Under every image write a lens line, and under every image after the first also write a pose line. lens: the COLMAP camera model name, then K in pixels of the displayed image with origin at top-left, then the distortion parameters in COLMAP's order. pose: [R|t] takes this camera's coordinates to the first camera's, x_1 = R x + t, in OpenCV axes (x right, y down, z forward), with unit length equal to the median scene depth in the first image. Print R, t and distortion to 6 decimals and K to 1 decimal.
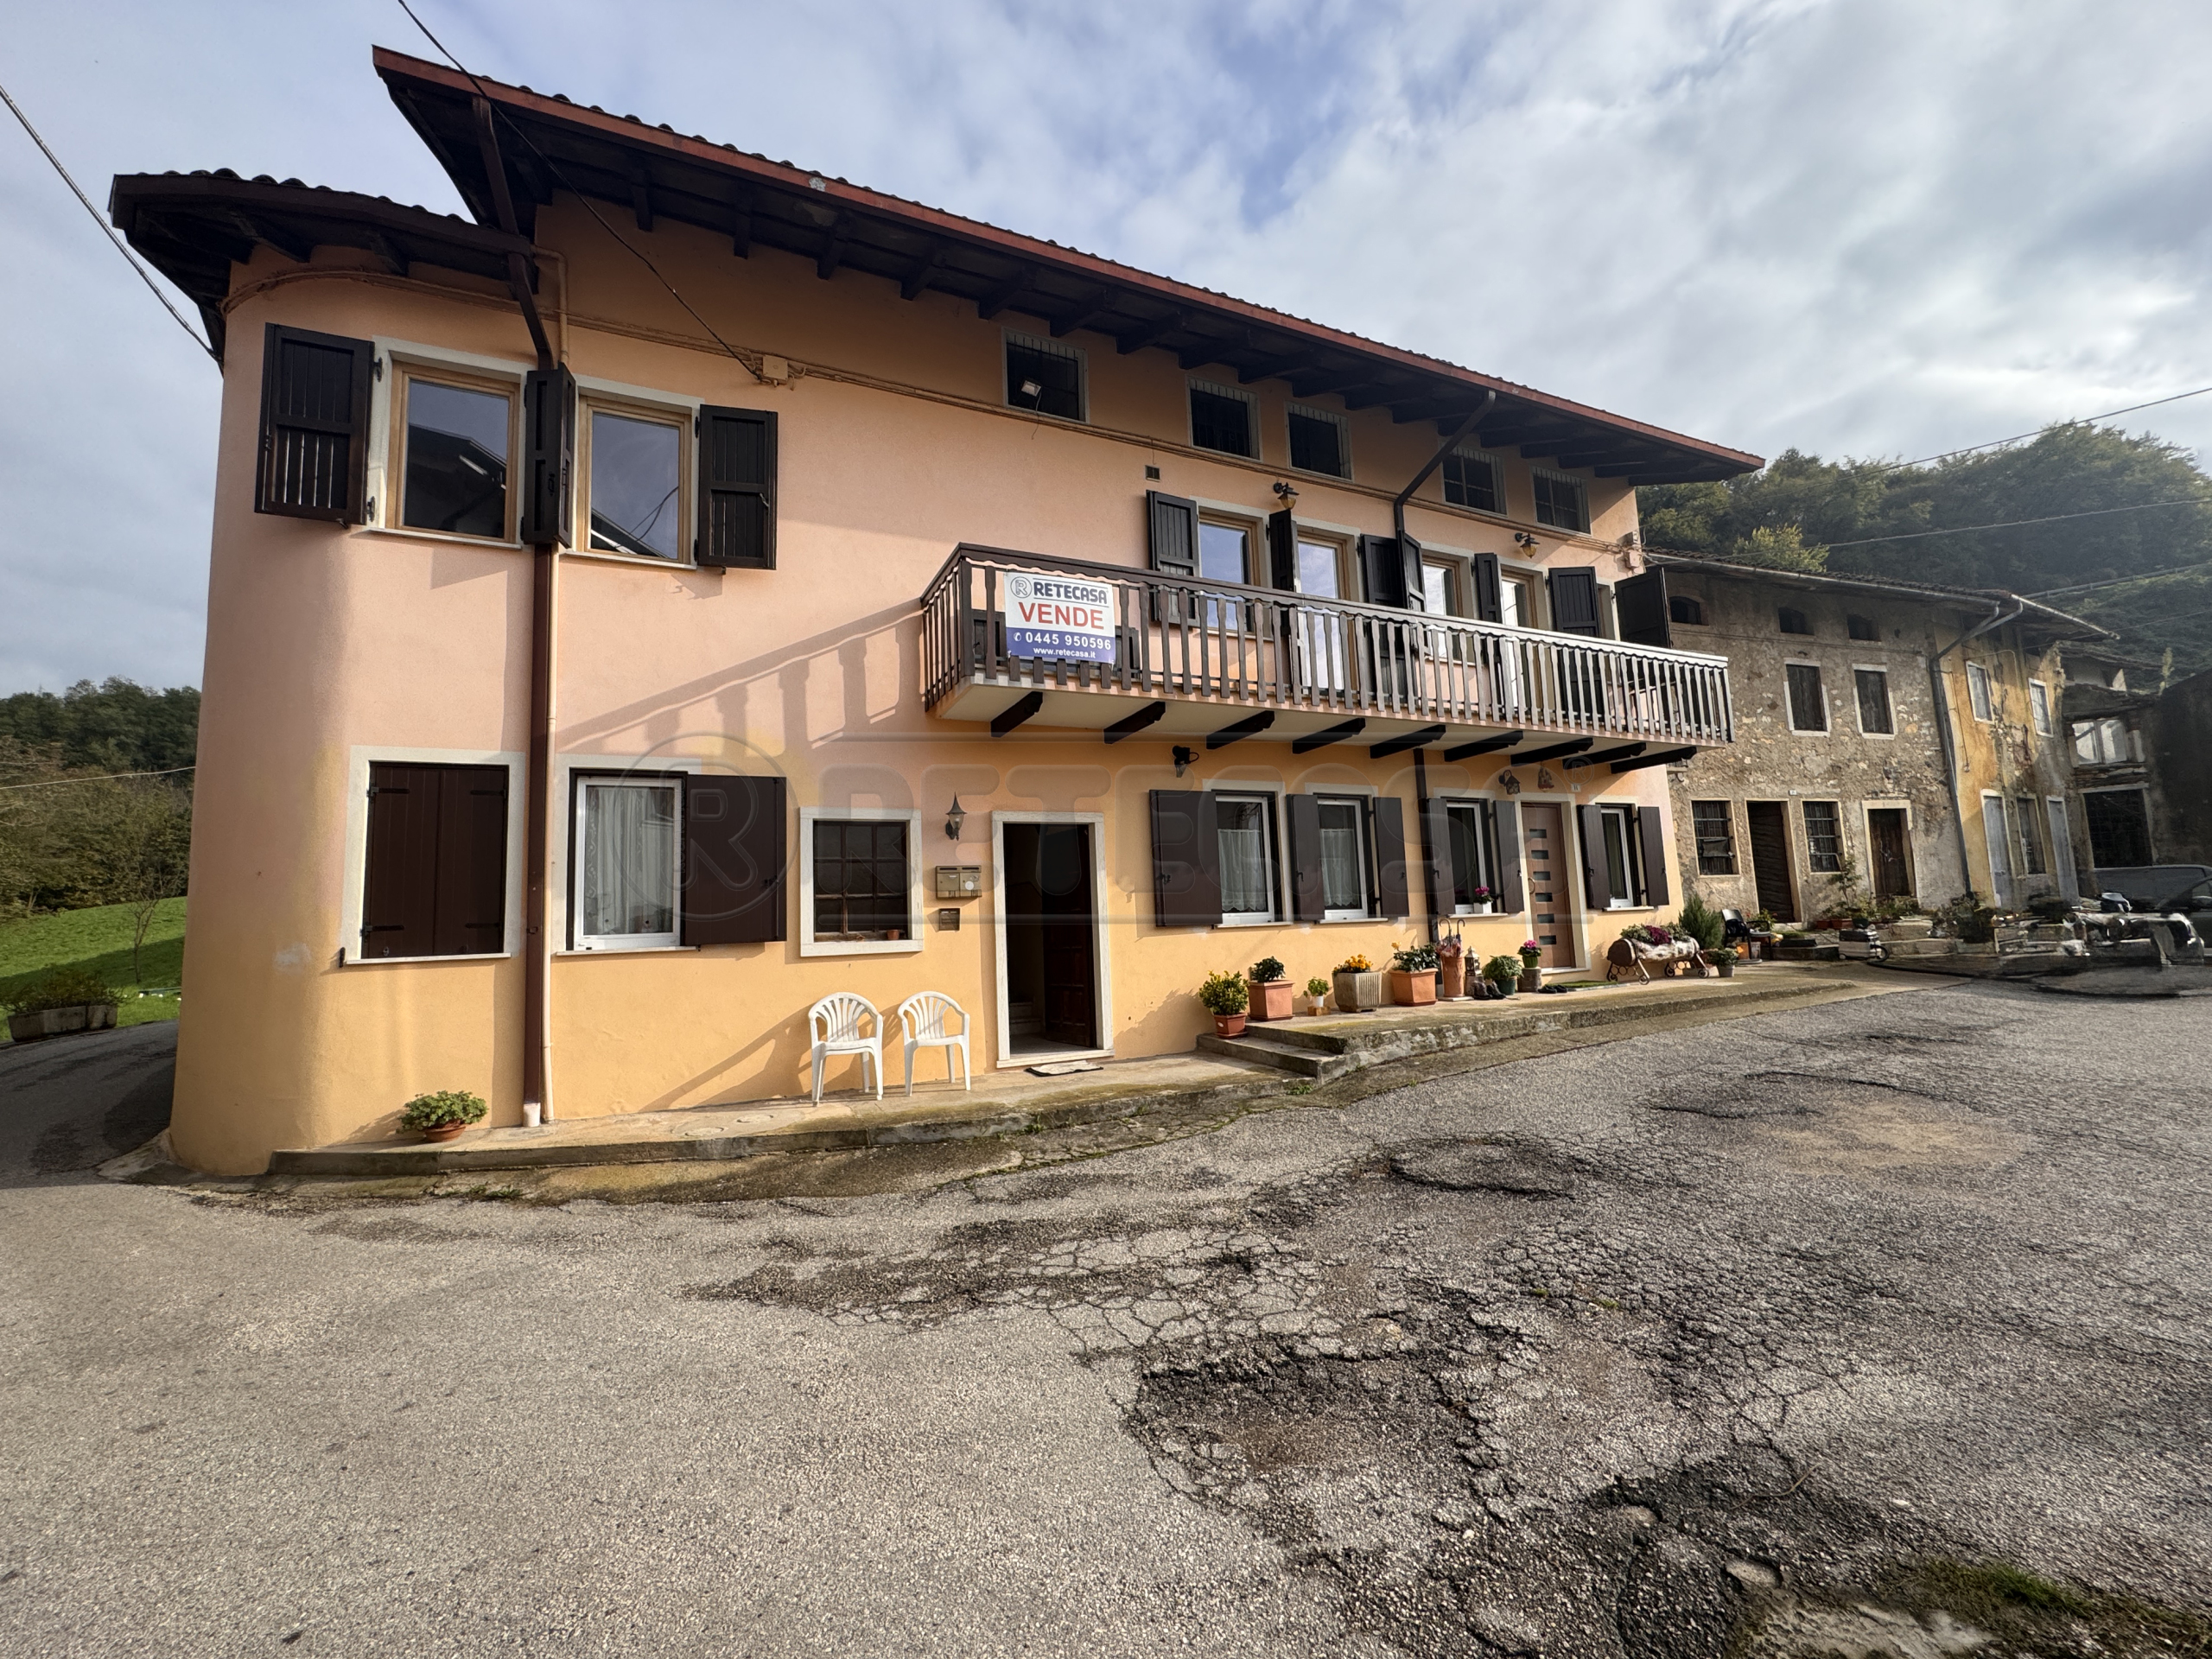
lens RADIAL K [[883.8, 0, 1106.0], [0, 883.8, 829.5], [0, 0, 1]] dist [-0.001615, 0.000130]
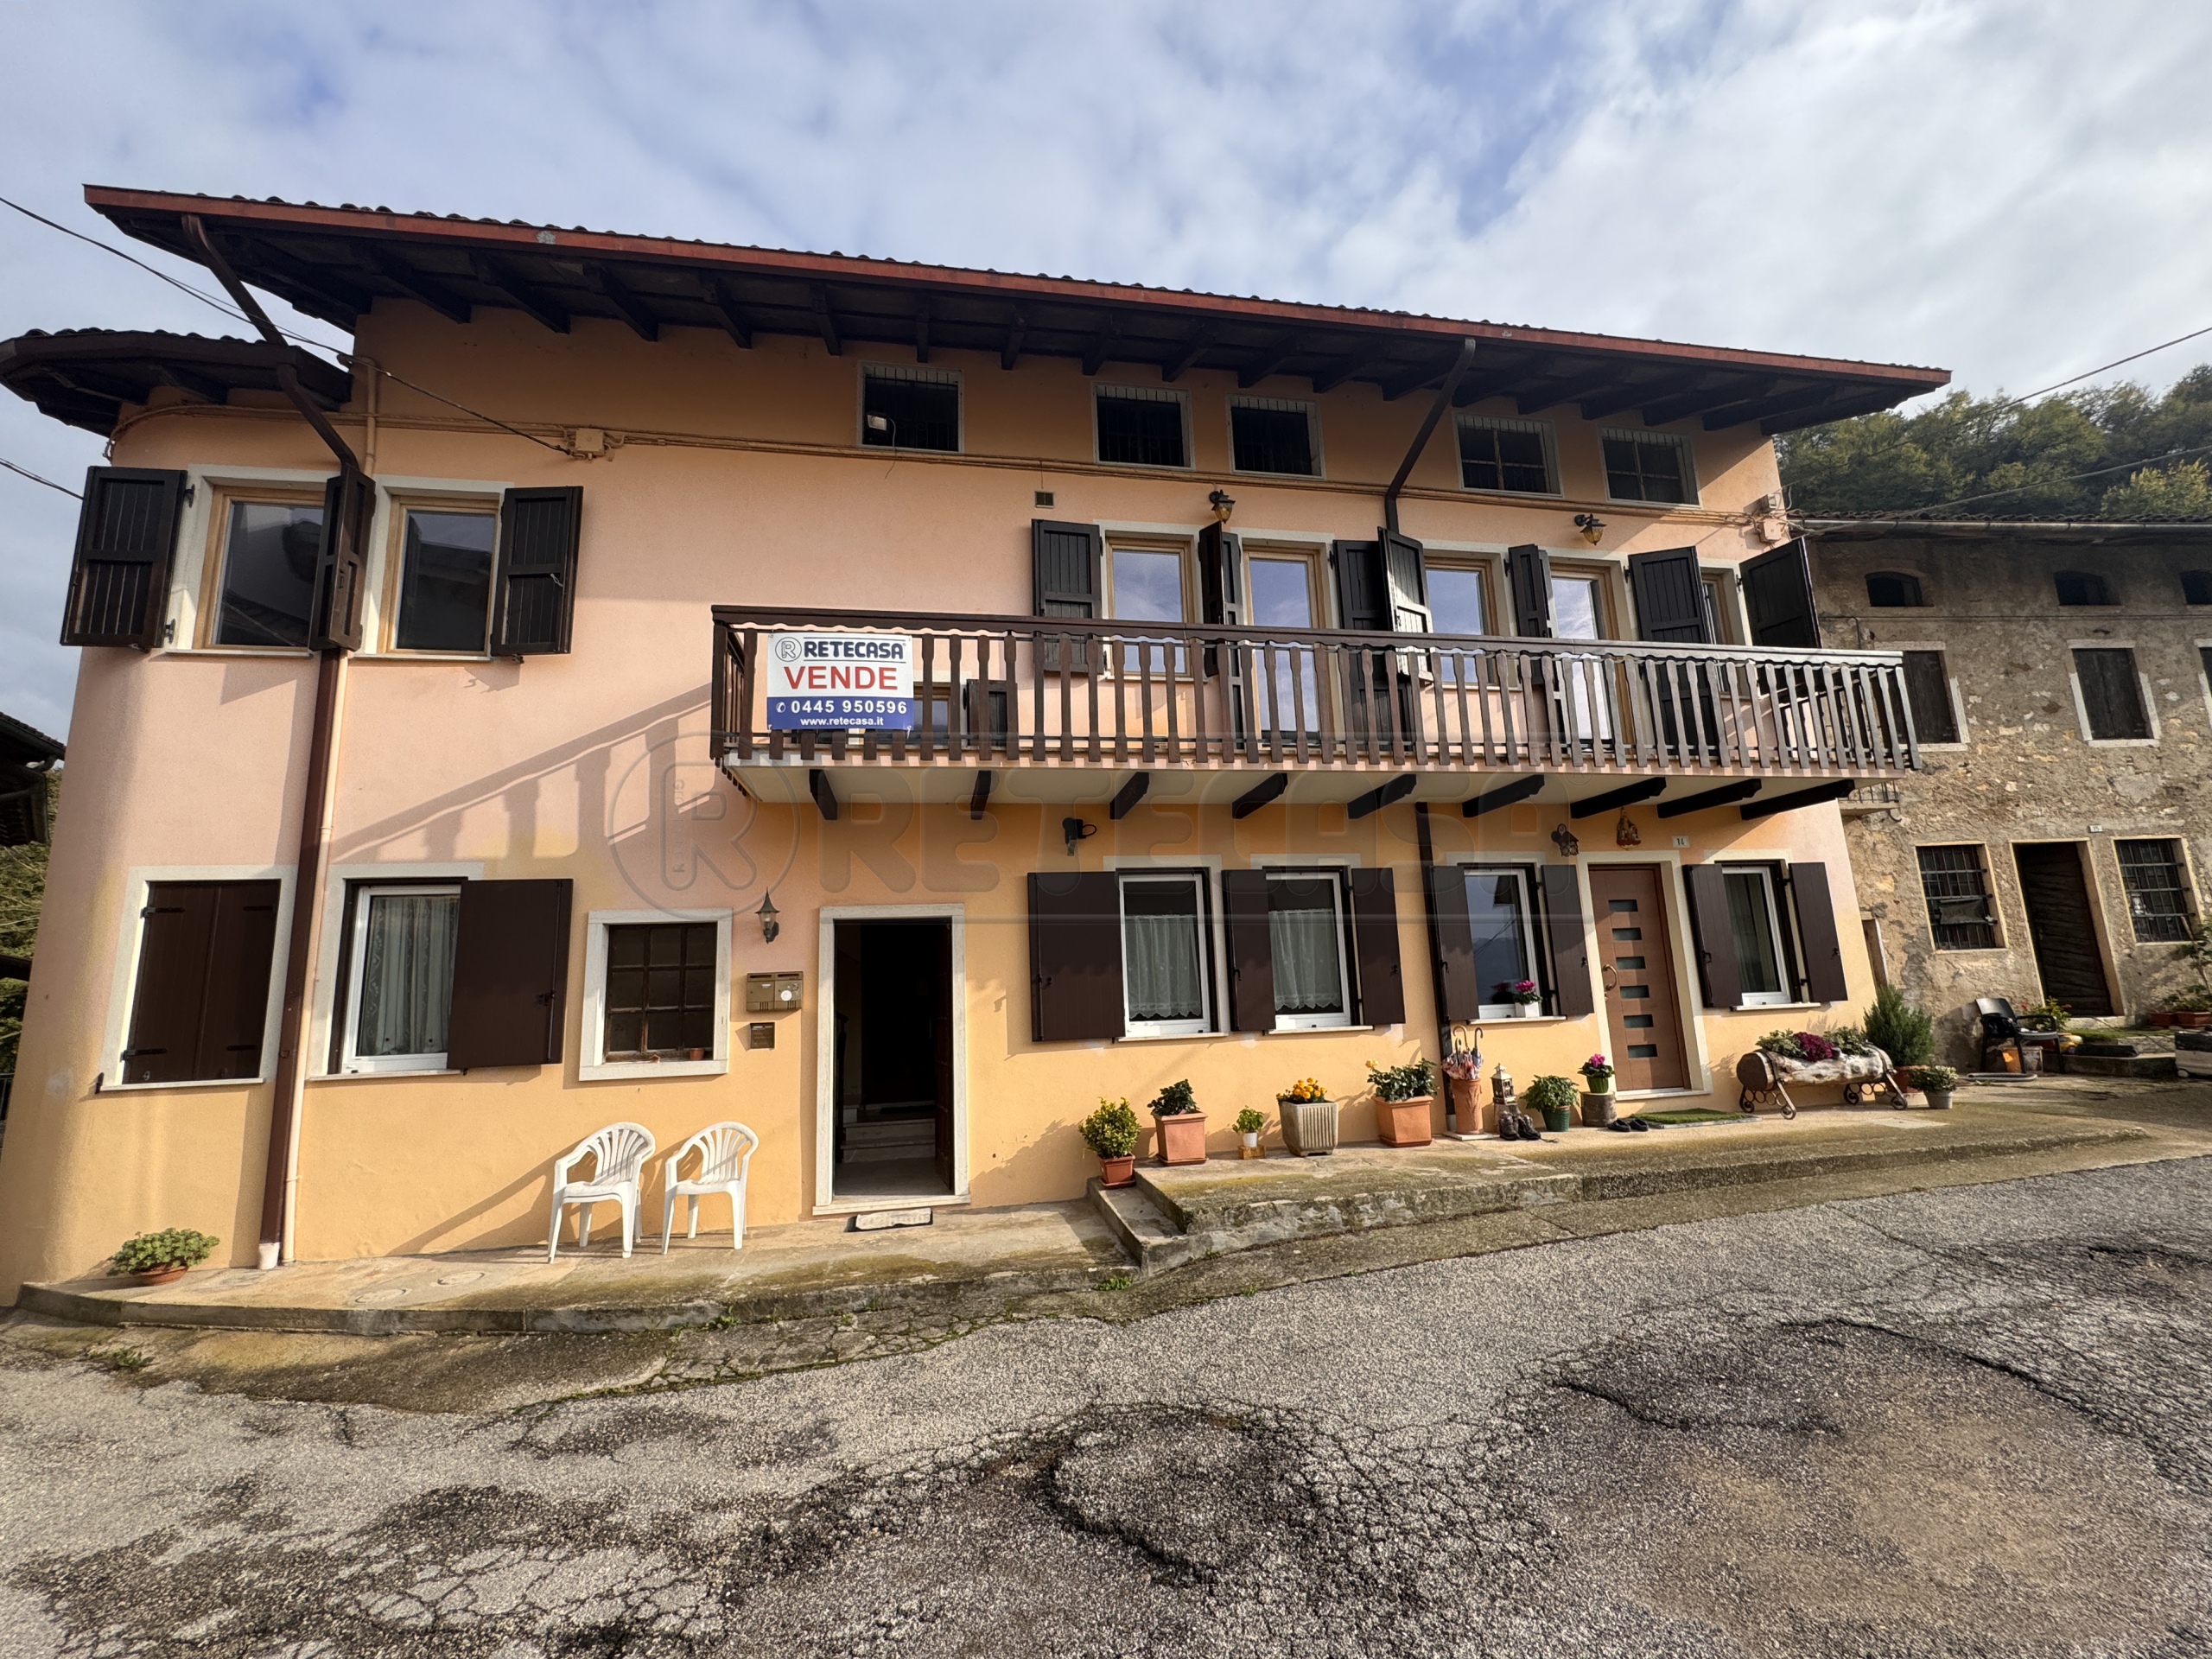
lens RADIAL K [[907.6, 0, 1111.8], [0, 907.6, 833.0], [0, 0, 1]] dist [-0.002190, 0.000259]
pose [[0.969590, -0.039582, -0.241512, 0.356215], [0.026706, 0.998053, -0.056357, -0.034516], [0.243273, 0.048193, 0.968760, 0.206546]]
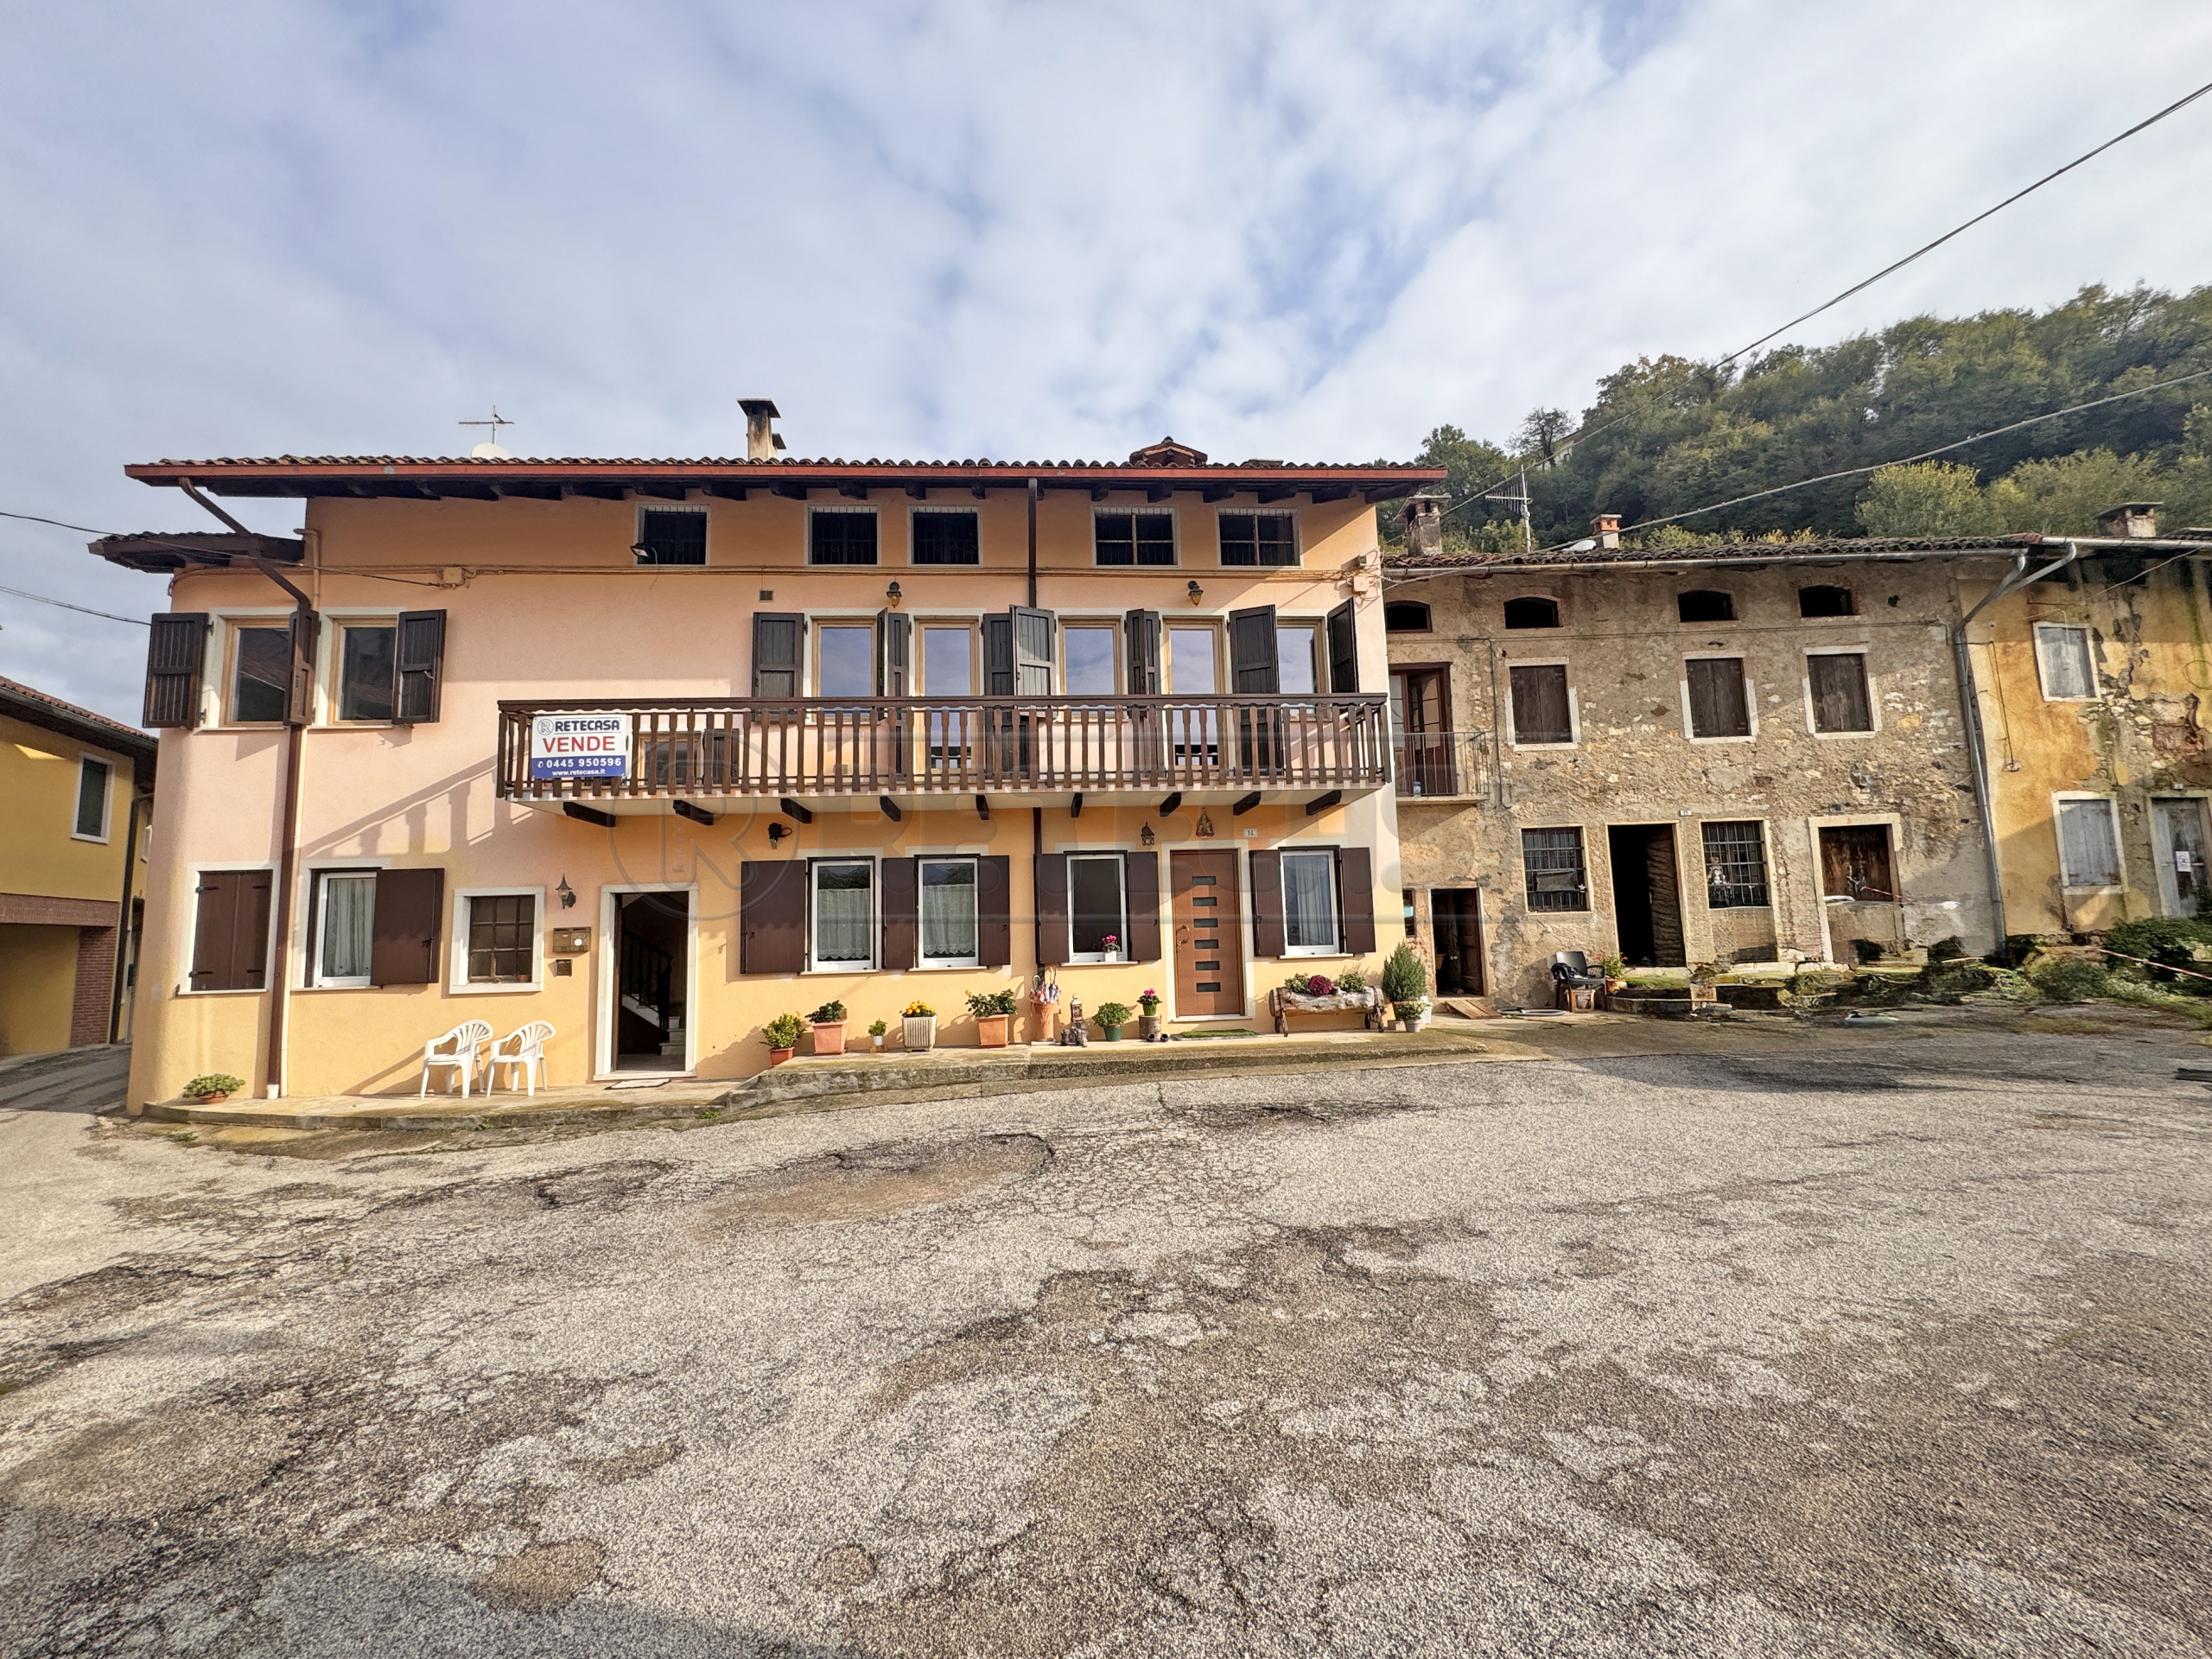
lens RADIAL K [[900.8, 0, 1112.4], [0, 900.8, 830.8], [0, 0, 1]] dist [-0.001252, -0.000178]
pose [[0.939376, -0.027790, -0.341760, 1.028065], [0.030425, 0.999534, 0.002352, -0.079977], [0.341535, -0.012607, 0.939784, 0.000637]]
